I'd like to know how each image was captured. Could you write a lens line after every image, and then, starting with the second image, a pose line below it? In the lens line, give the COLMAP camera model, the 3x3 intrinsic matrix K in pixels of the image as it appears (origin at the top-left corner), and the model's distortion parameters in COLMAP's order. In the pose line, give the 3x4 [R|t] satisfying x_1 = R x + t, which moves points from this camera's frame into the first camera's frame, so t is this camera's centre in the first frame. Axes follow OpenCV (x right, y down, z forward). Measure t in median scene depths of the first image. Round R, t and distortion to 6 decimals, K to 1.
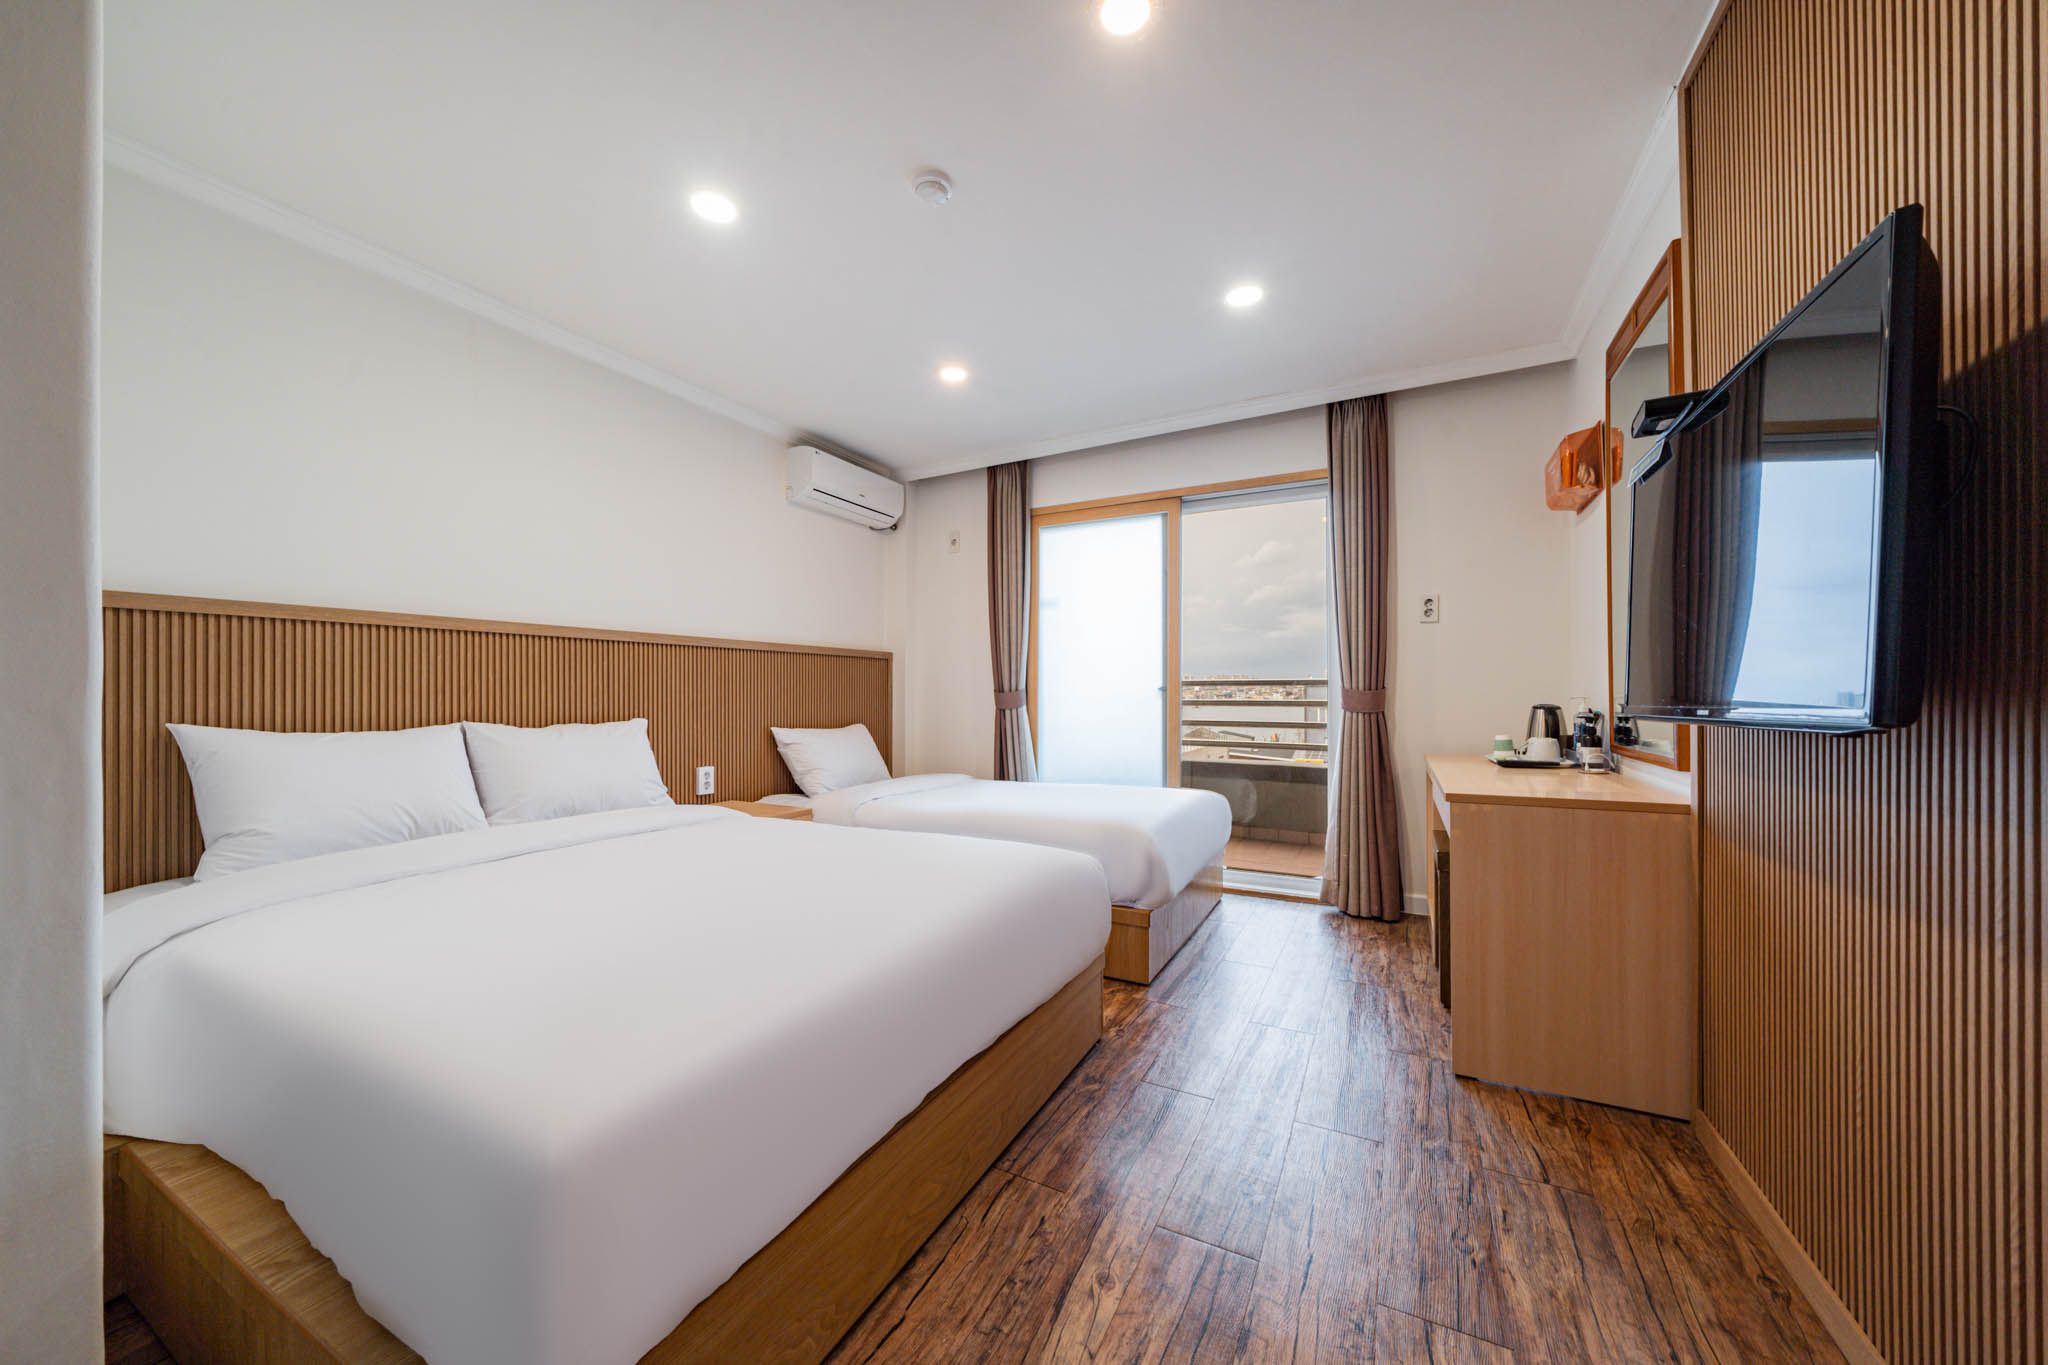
lens RADIAL K [[701.2, 0, 1065.8], [0, 701.2, 695.4], [0, 0, 1]] dist [-0.002505, -0.000025]
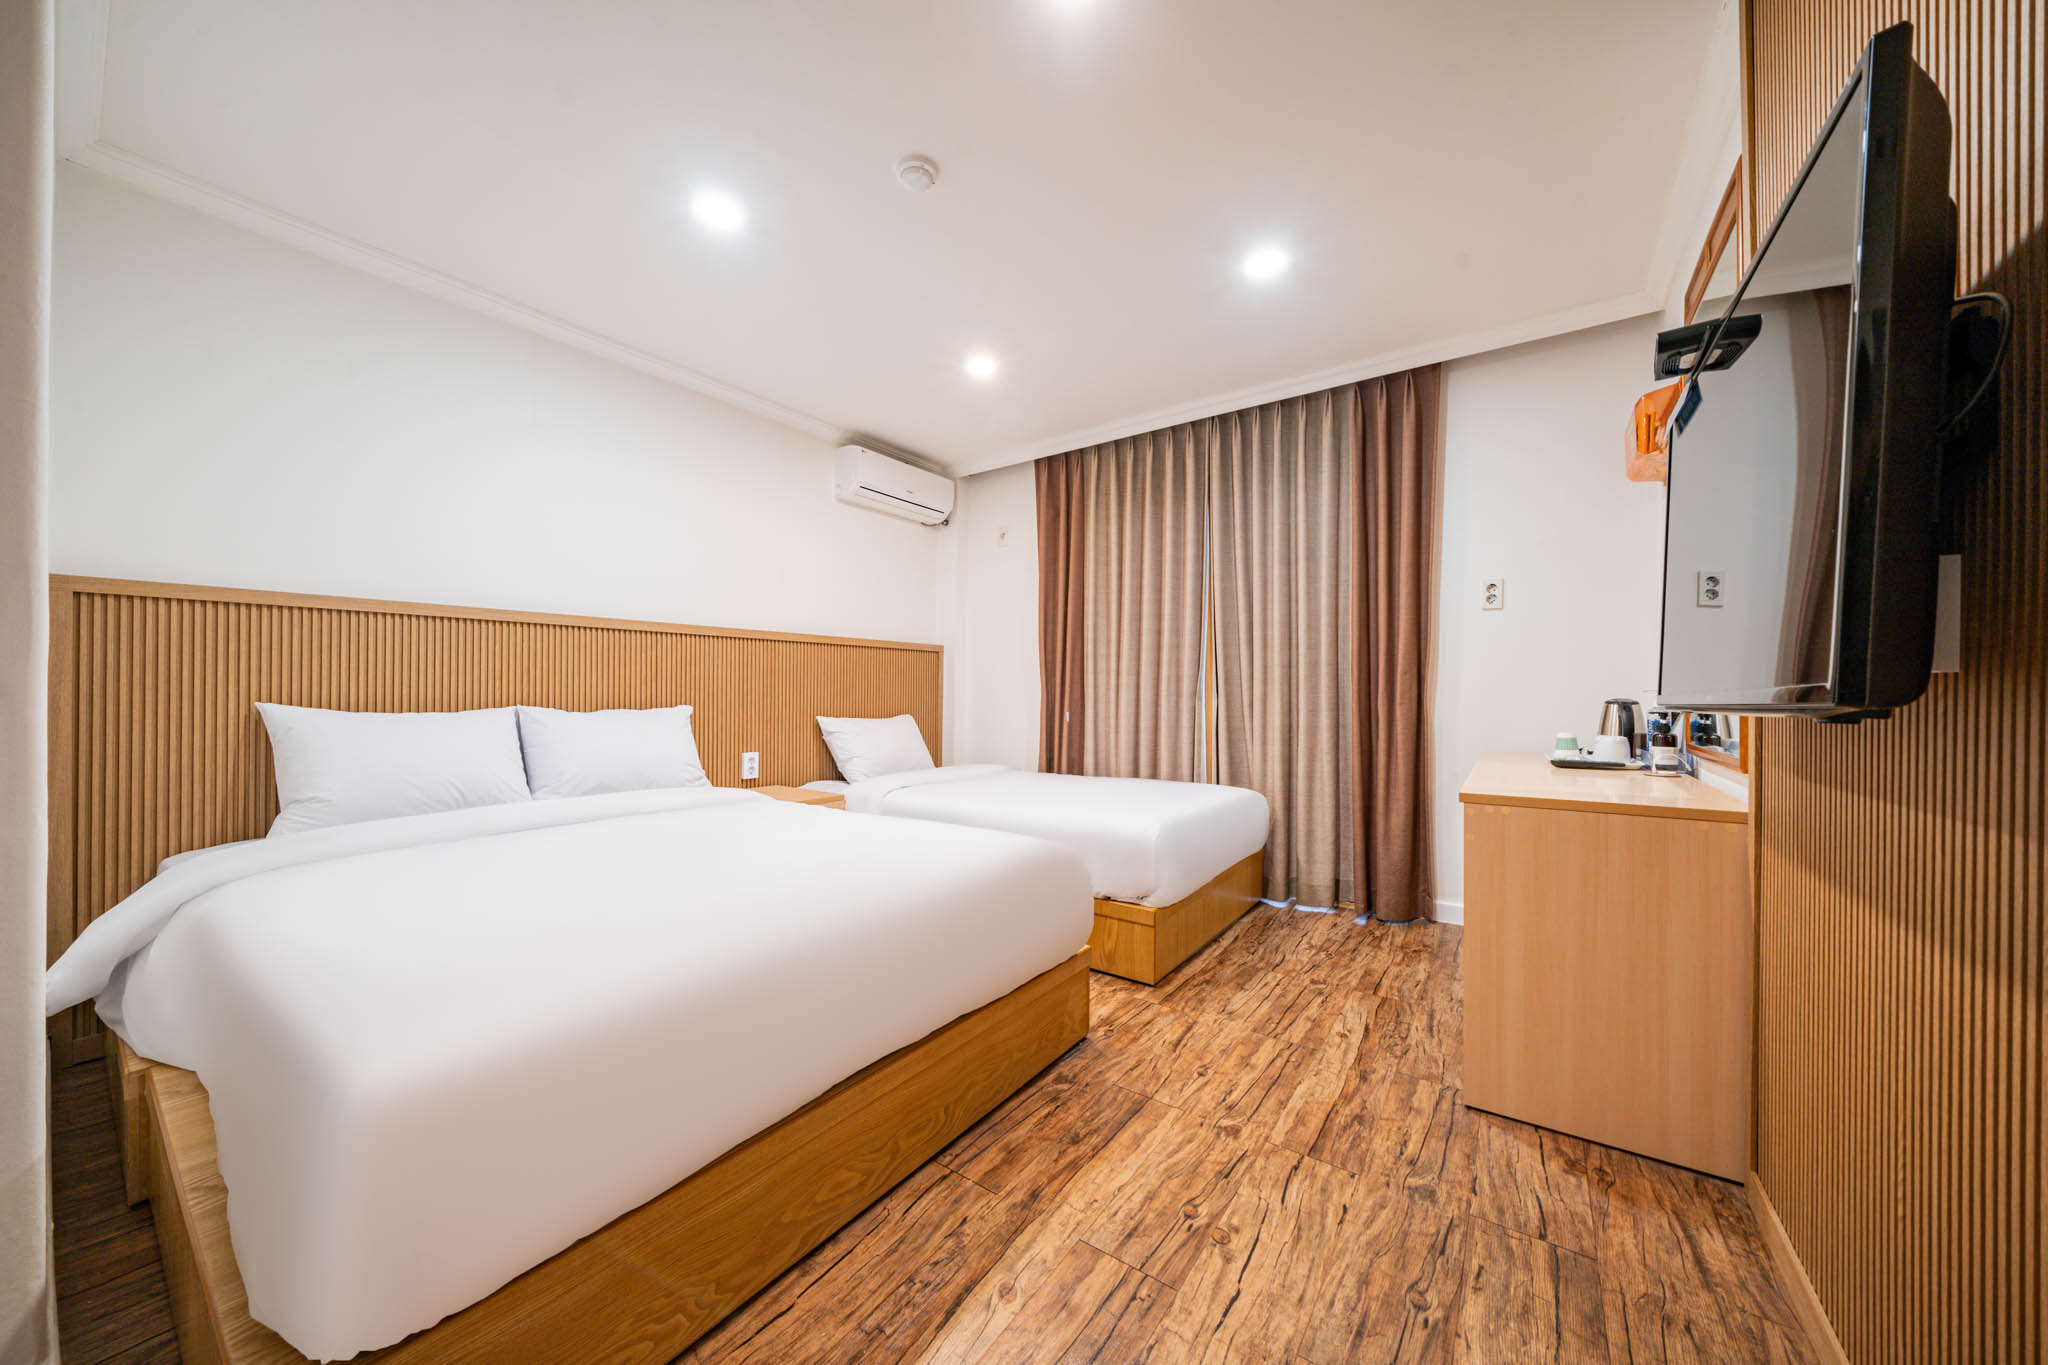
lens RADIAL K [[701.2, 0, 1025.3], [0, 701.2, 688.8], [0, 0, 1]] dist [-0.002505, -0.000025]
pose [[0.991088, 0.006474, -0.133051, 0.120005], [-0.006374, 0.999979, 0.001178, 0.008796], [0.133055, -0.000320, 0.991109, 0.035944]]
